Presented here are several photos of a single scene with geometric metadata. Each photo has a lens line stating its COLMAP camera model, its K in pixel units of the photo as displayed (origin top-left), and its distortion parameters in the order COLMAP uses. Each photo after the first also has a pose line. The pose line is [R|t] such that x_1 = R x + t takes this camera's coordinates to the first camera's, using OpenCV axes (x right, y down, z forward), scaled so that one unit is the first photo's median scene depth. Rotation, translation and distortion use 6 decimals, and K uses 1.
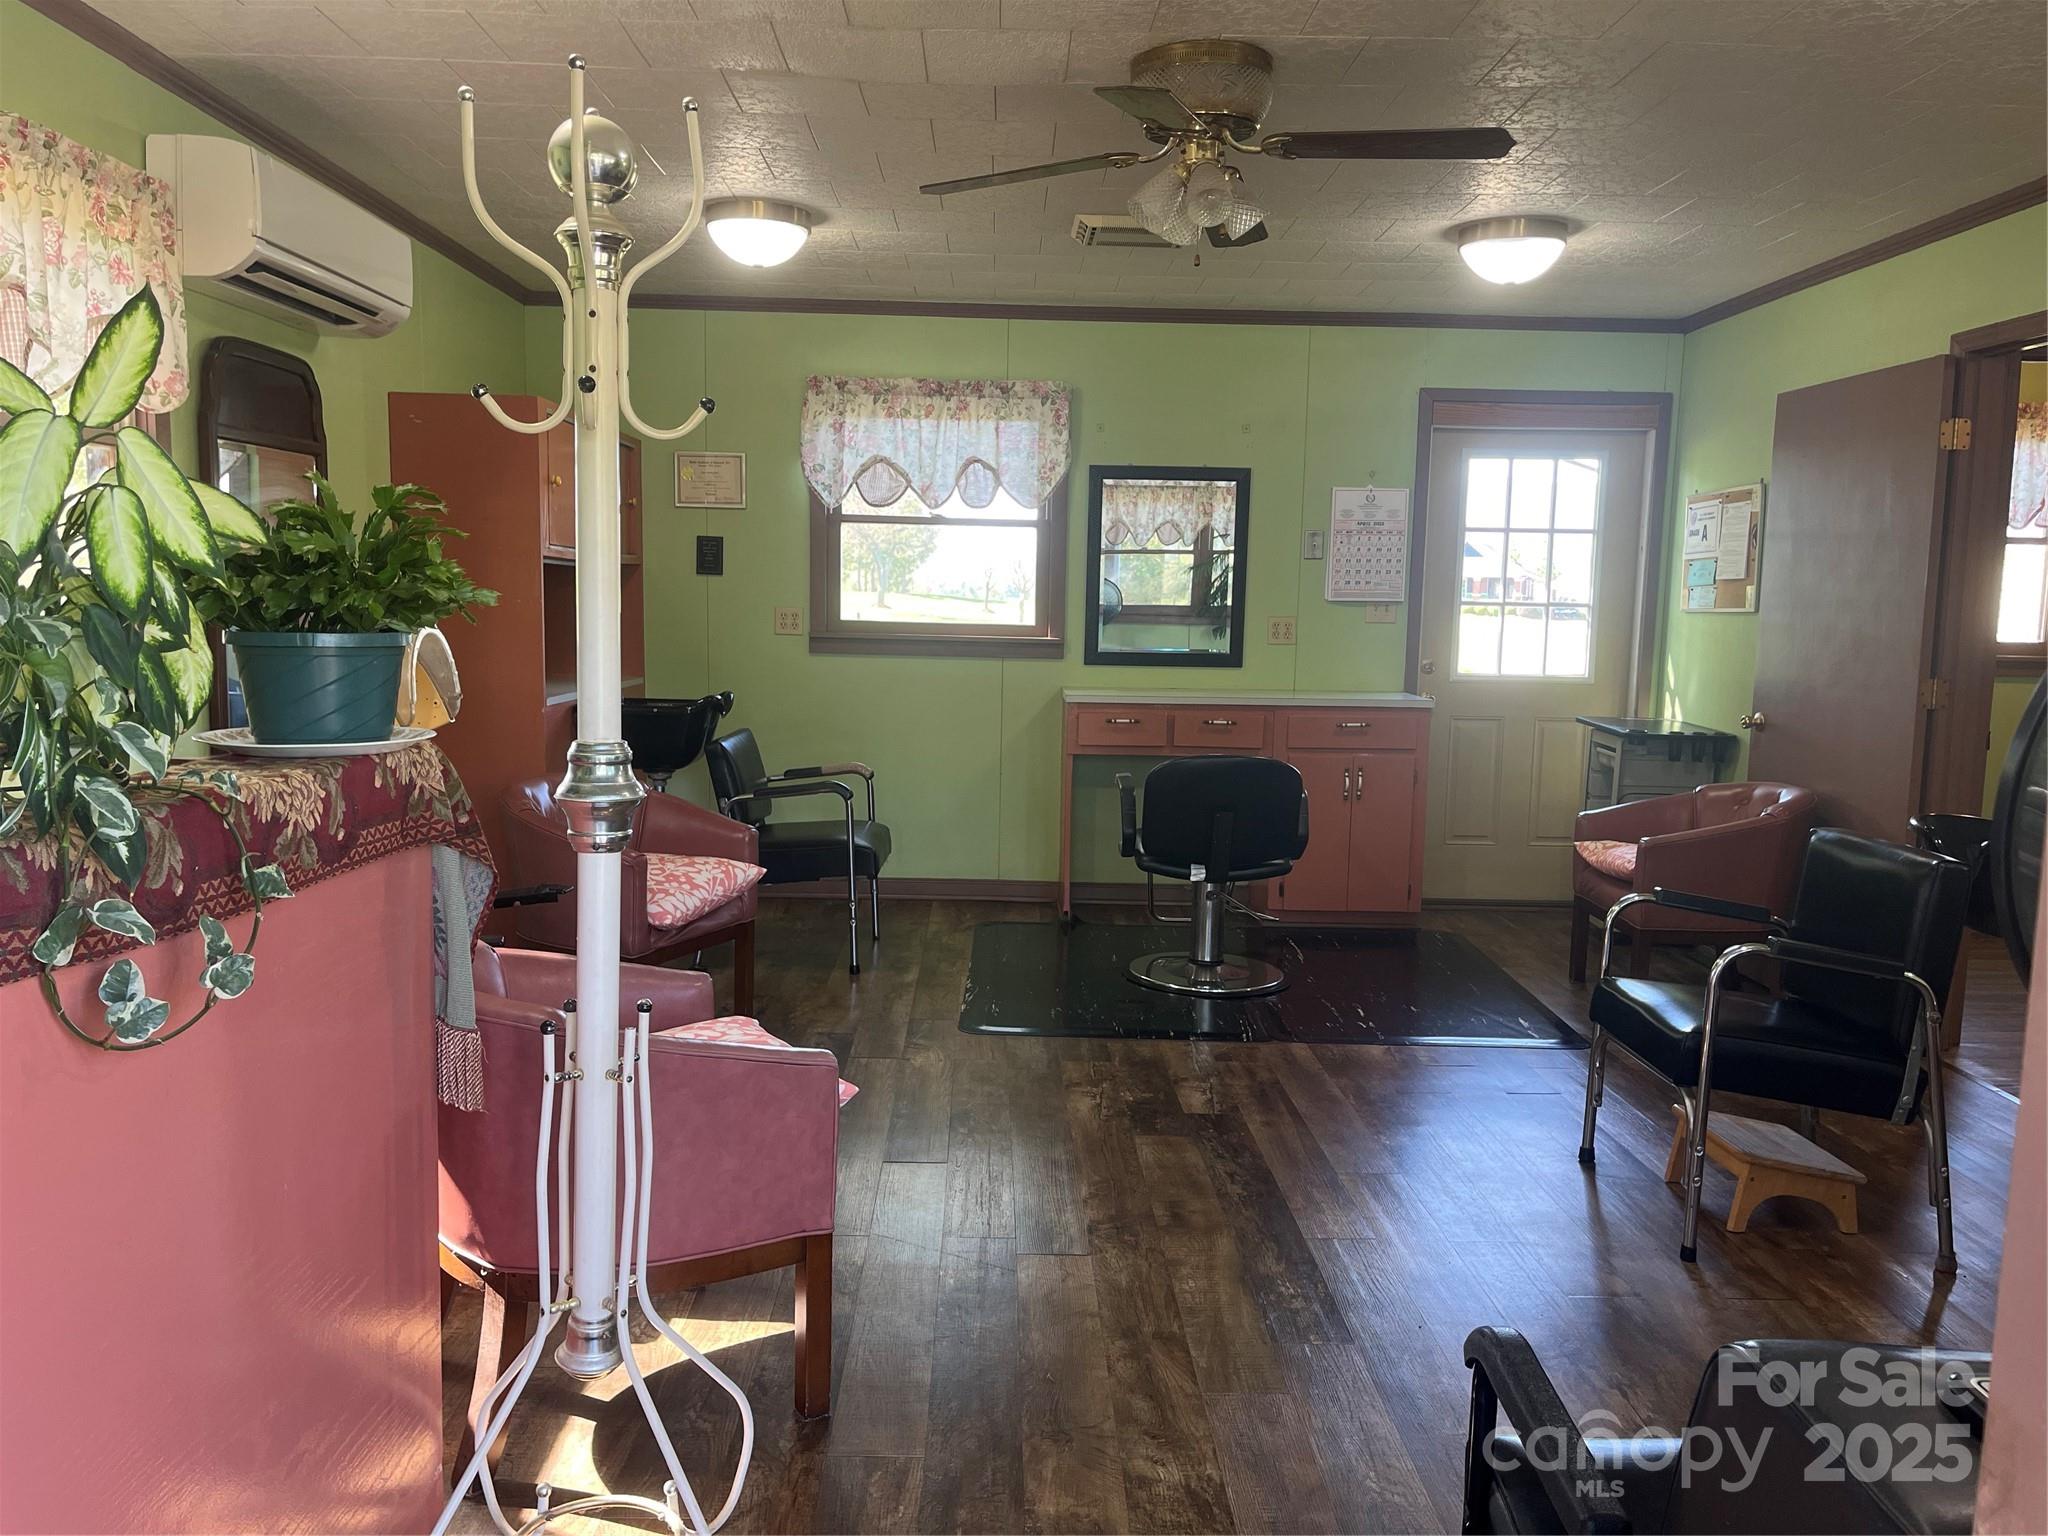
lens RADIAL K [[1546.3, 0, 1014.0], [0, 1546.3, 781.6], [0, 0, 1]] dist [0.075771, -0.101611]
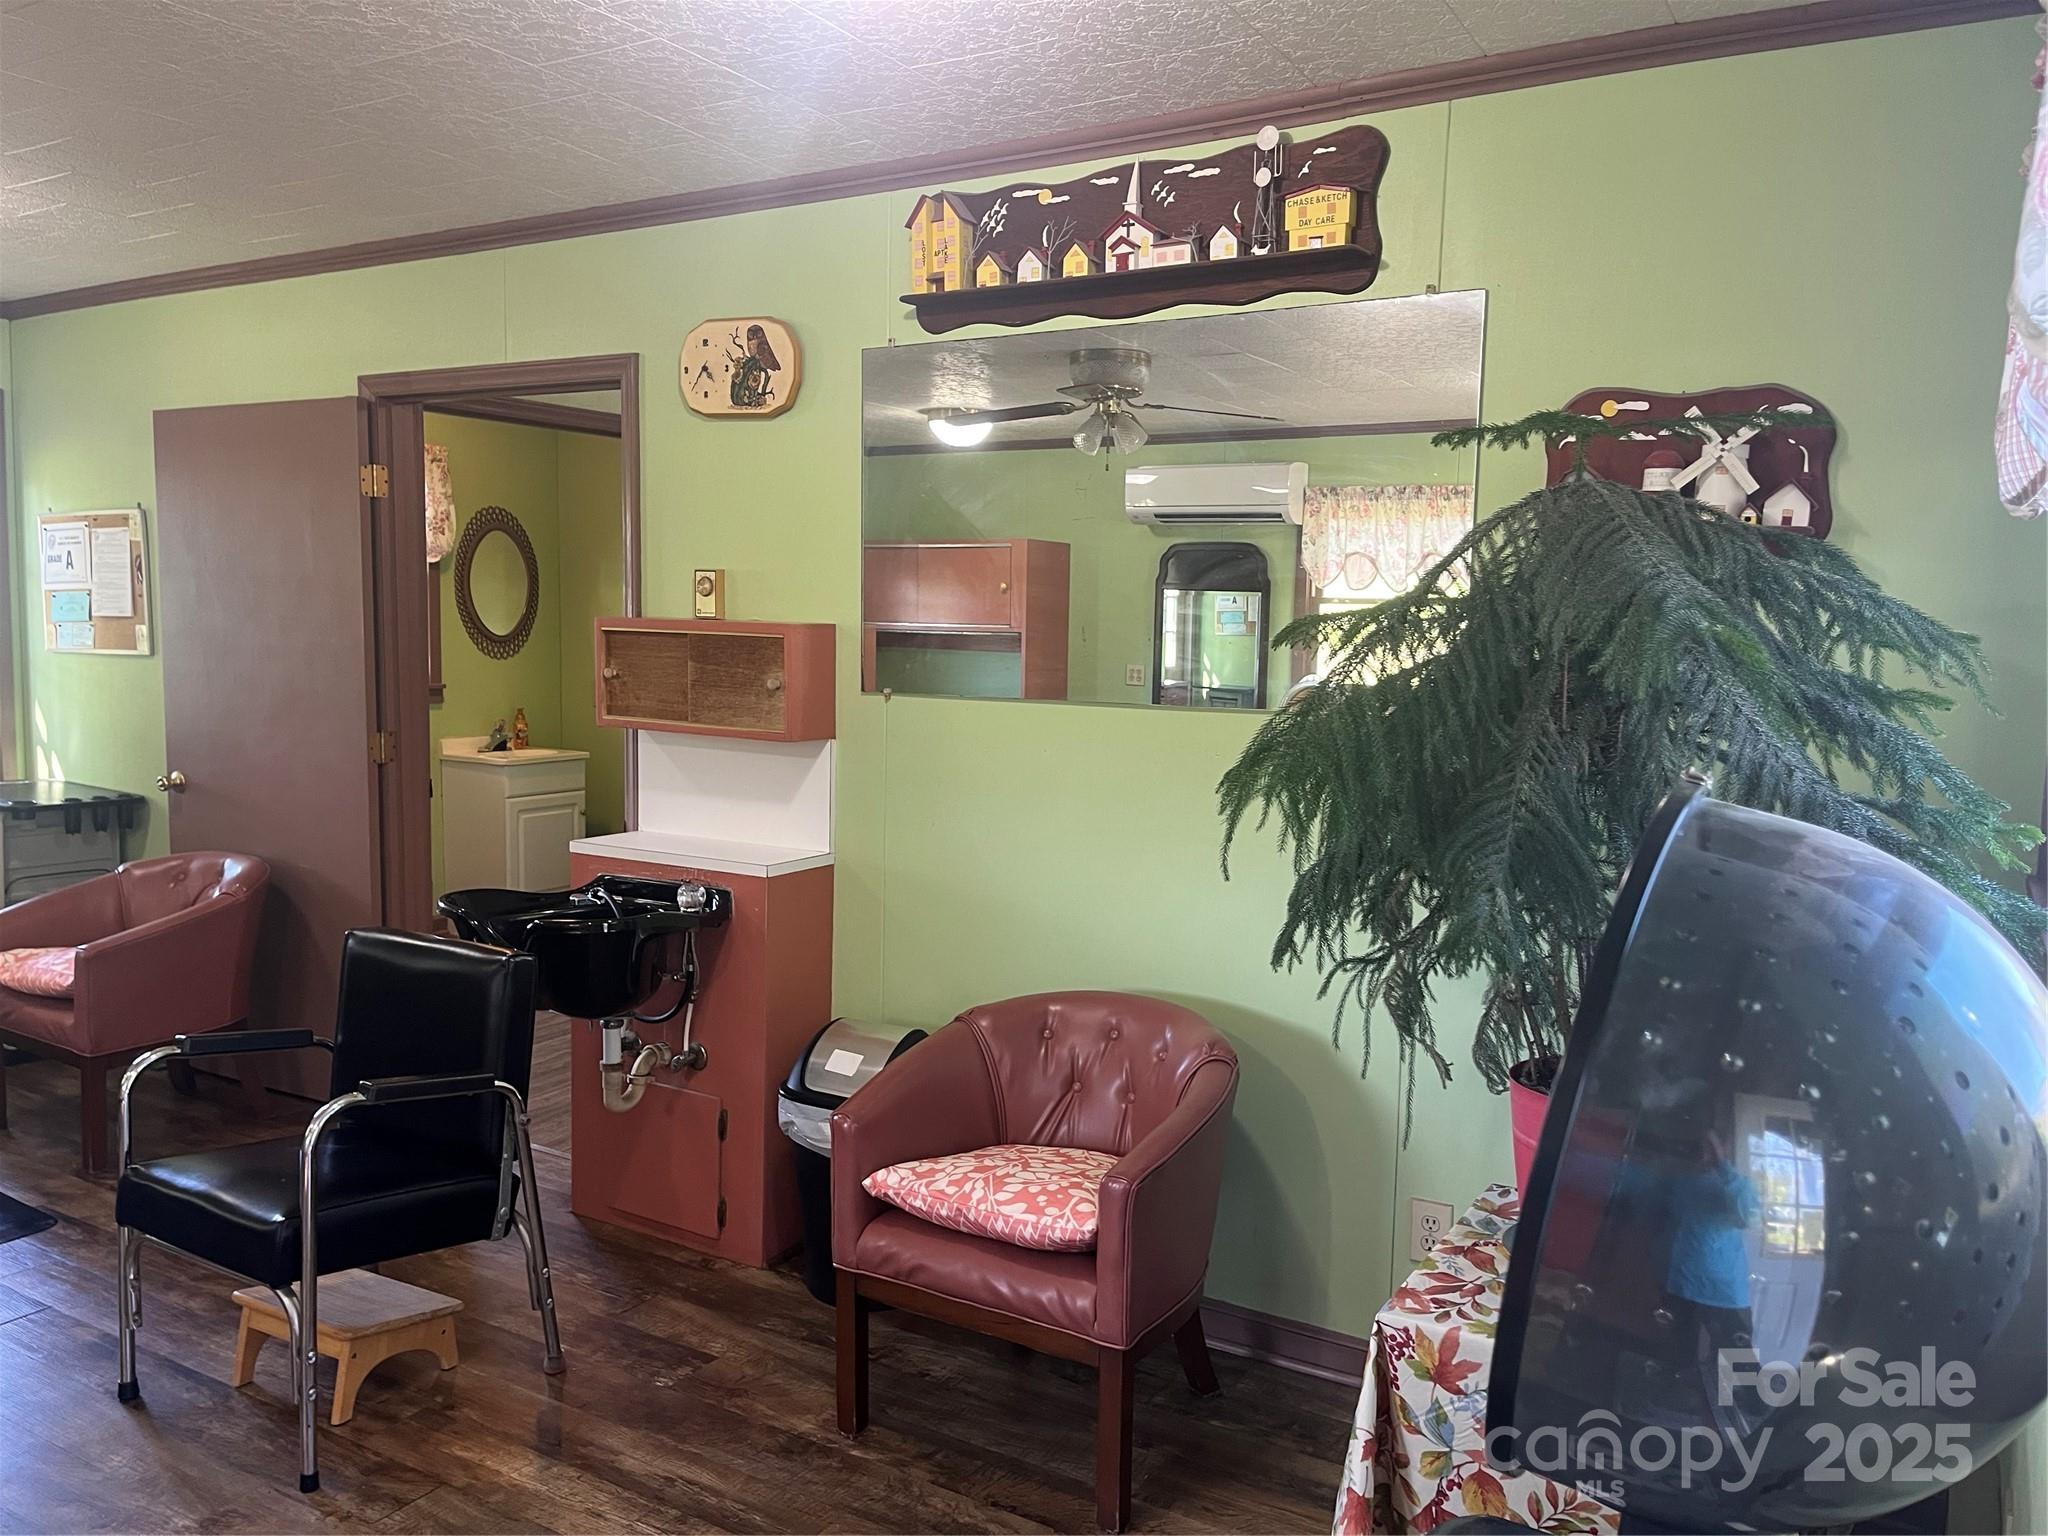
lens RADIAL K [[1546.3, 0, 1009.5], [0, 1546.3, 779.4], [0, 0, 1]] dist [0.075771, -0.101611]
pose [[0.526844, -0.095828, 0.844543, -0.024994], [0.090691, 0.994290, 0.056244, -0.052394], [-0.845110, 0.046961, 0.532526, 0.150139]]
